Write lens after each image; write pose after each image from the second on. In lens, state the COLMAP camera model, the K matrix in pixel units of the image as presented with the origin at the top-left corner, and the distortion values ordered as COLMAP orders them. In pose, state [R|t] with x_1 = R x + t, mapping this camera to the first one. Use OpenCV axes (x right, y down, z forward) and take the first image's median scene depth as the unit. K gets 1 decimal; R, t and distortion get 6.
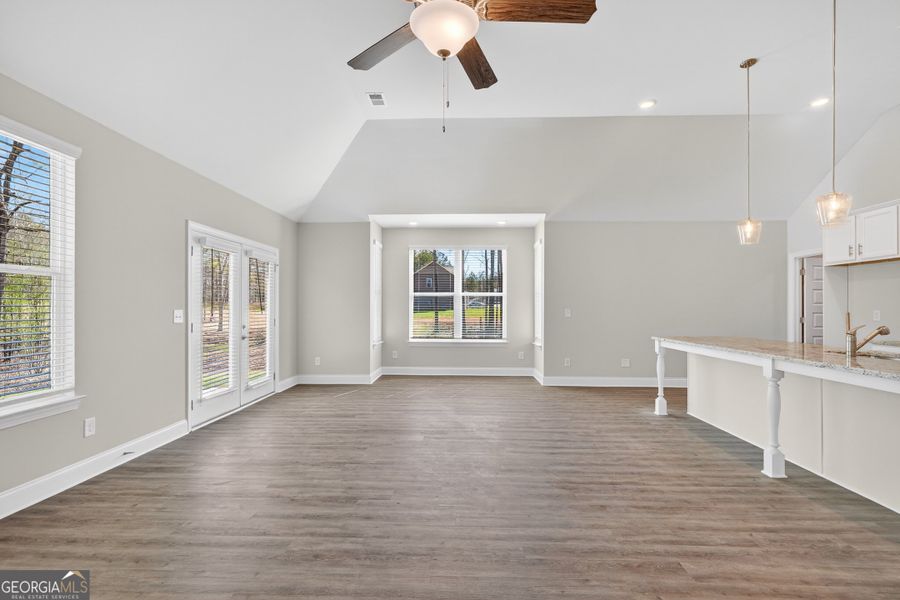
lens RADIAL K [[412.6, 0, 448.8], [0, 412.6, 304.7], [0, 0, 1]] dist [0.000462, -0.000380]
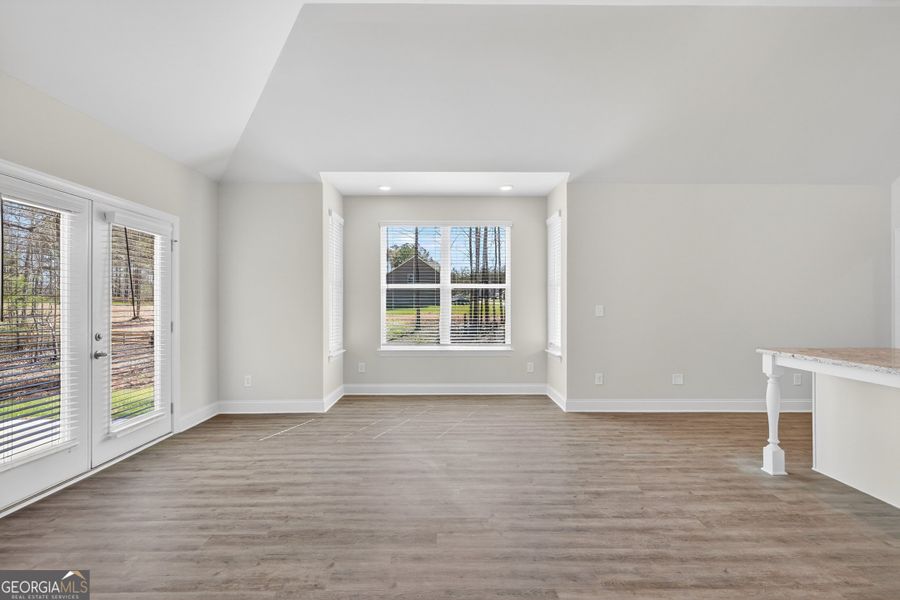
lens RADIAL K [[415.9, 0, 448.3], [0, 415.9, 297.8], [0, 0, 1]] dist [-0.001462, -0.000189]
pose [[0.999114, -0.003431, 0.041954, -0.008125], [0.003725, 0.999969, -0.006950, 0.001845], [-0.041929, 0.007100, 0.999095, 0.368640]]
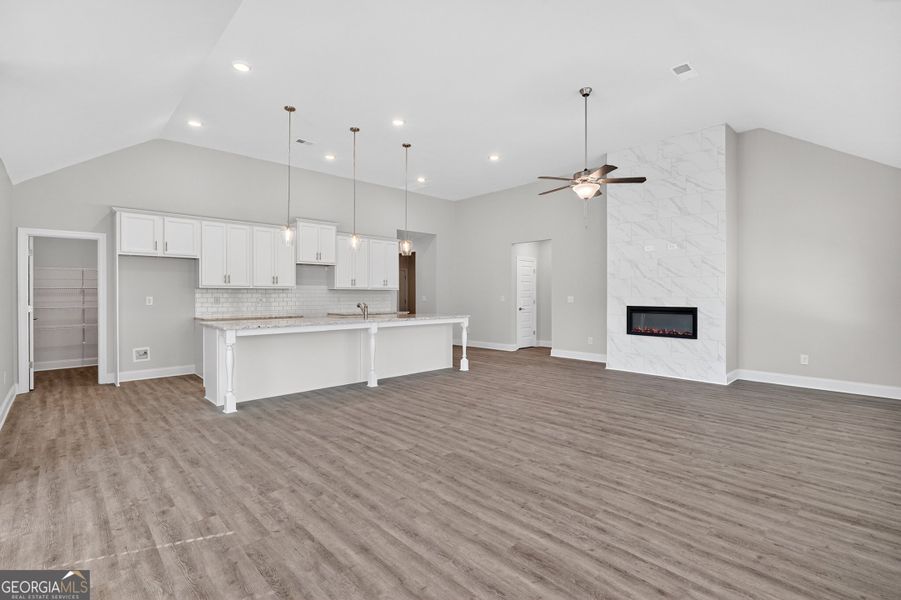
lens RADIAL K [[413.0, 0, 449.3], [0, 413.0, 304.7], [0, 0, 1]] dist [0.000462, -0.000380]
pose [[-0.712009, -0.016816, 0.701969, -0.441637], [-0.005674, 0.999818, 0.018195, 0.010856], [-0.702148, 0.008972, -0.711975, 1.247829]]
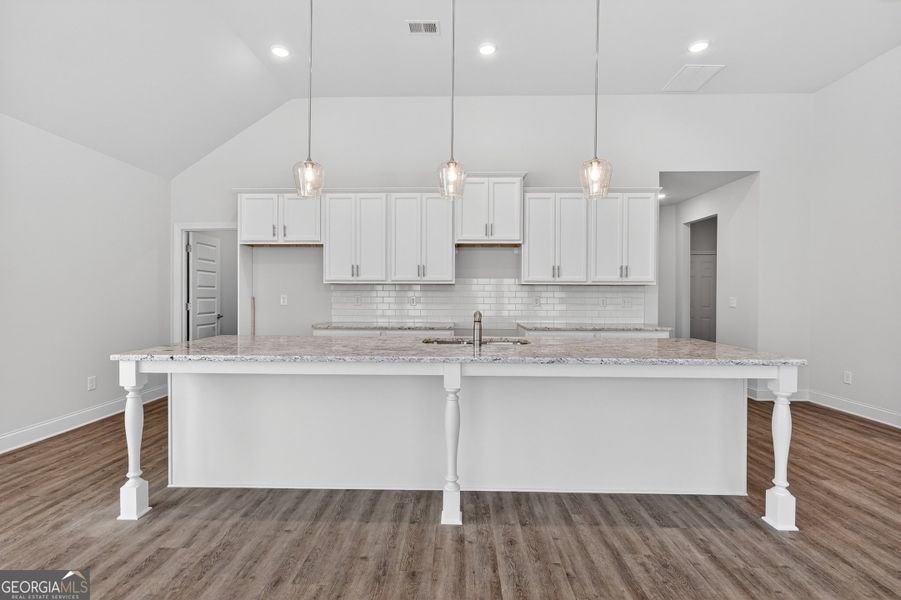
lens RADIAL K [[416.4, 0, 448.8], [0, 416.4, 297.8], [0, 0, 1]] dist [-0.001462, -0.000189]
pose [[-0.015079, -0.011656, 0.999818, 0.029574], [-0.010861, 0.999875, 0.011493, 0.005268], [-0.999827, -0.010686, -0.015204, 0.618589]]
